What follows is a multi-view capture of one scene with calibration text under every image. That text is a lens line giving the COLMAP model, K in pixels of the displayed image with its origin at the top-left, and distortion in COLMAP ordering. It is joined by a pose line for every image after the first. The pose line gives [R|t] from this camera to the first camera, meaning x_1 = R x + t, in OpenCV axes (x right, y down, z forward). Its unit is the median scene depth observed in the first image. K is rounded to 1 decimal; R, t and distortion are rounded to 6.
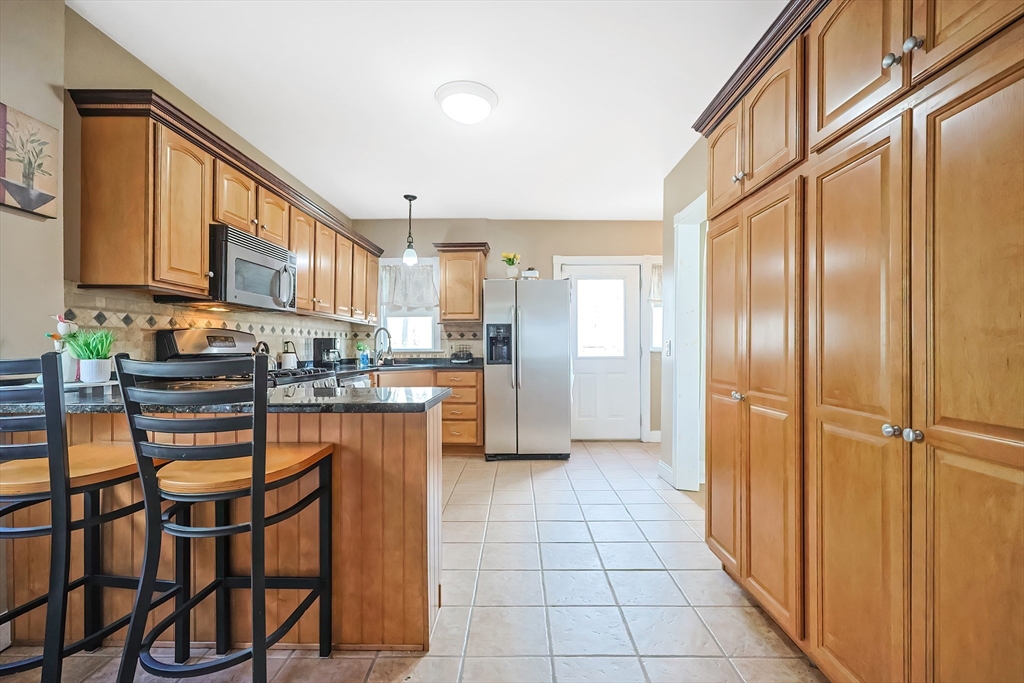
lens RADIAL K [[449.5, 0, 513.4], [0, 449.5, 348.6], [0, 0, 1]] dist [0.001183, 0.000182]
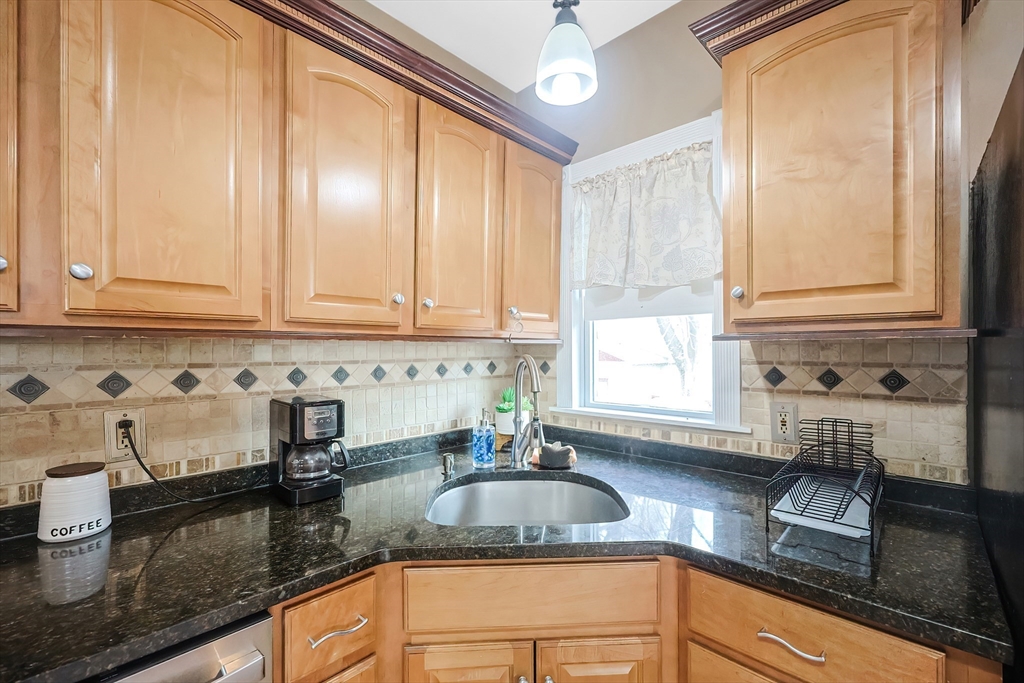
lens RADIAL K [[434.5, 0, 523.0], [0, 434.5, 345.4], [0, 0, 1]] dist [-0.000792, -0.000324]
pose [[0.740934, -0.001675, -0.671576, -0.099807], [-0.001797, 0.999988, -0.004477, -0.061192], [0.671576, 0.004524, 0.740922, 0.900452]]
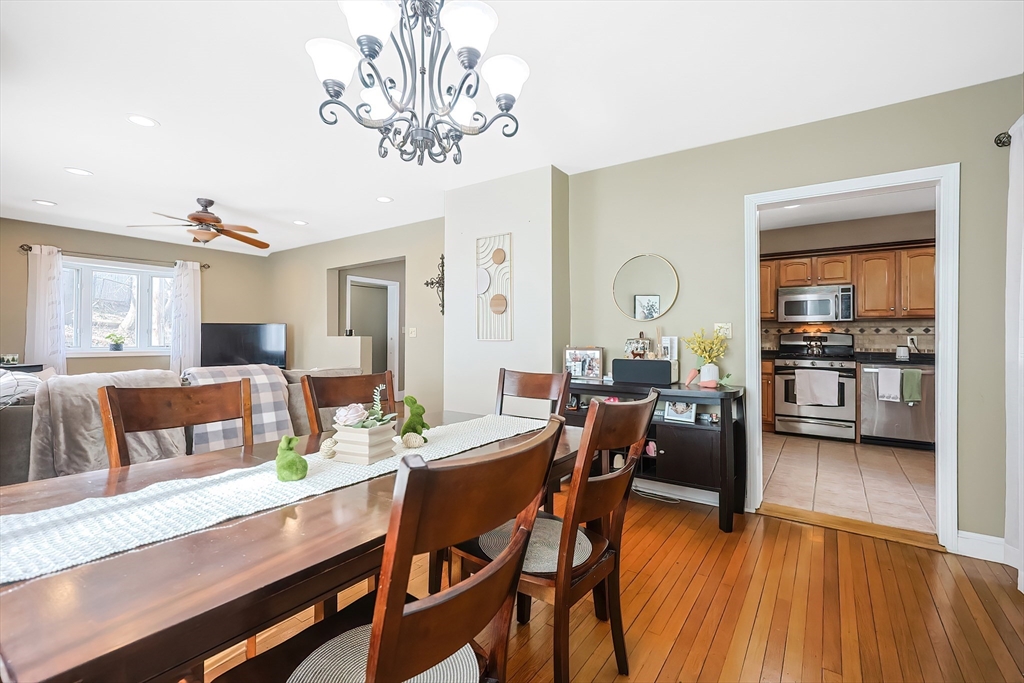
lens RADIAL K [[449.5, 0, 513.4], [0, 449.5, 348.6], [0, 0, 1]] dist [0.001183, 0.000182]
pose [[-0.539958, 0.021852, -0.841408, 1.247489], [-0.003296, 0.999600, 0.028075, -0.017566], [0.841686, 0.017933, -0.539670, 0.667612]]
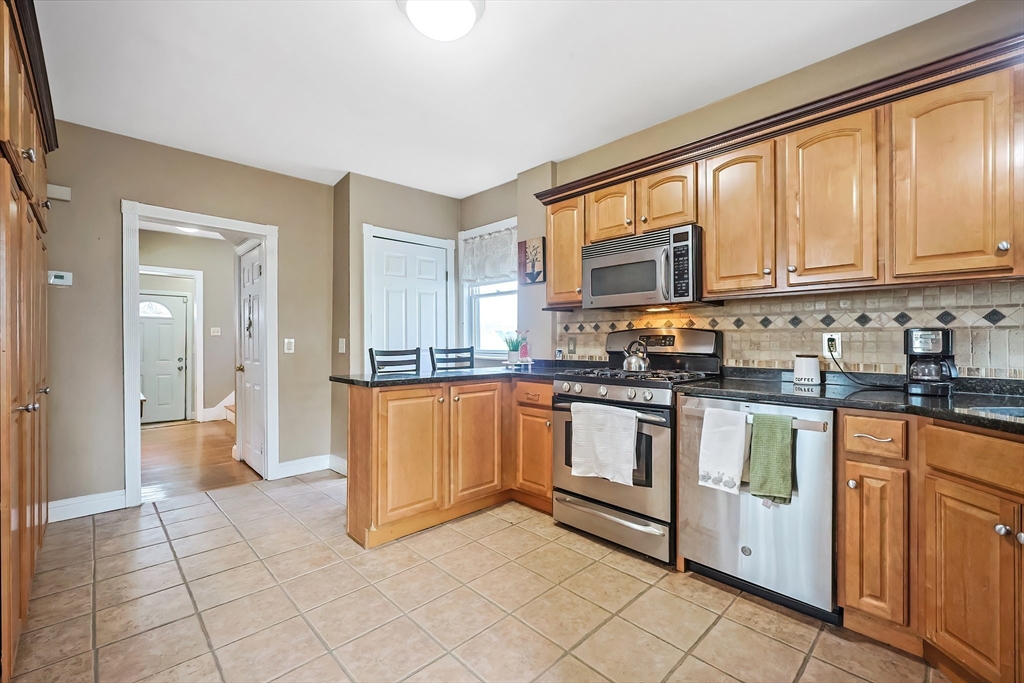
lens RADIAL K [[434.5, 0, 523.0], [0, 434.5, 345.4], [0, 0, 1]] dist [-0.000792, -0.000324]
pose [[-0.696608, 0.008271, -0.717405, 0.198754], [-0.000444, 0.999928, 0.011960, -0.011711], [0.717452, 0.008649, -0.696554, 1.038616]]
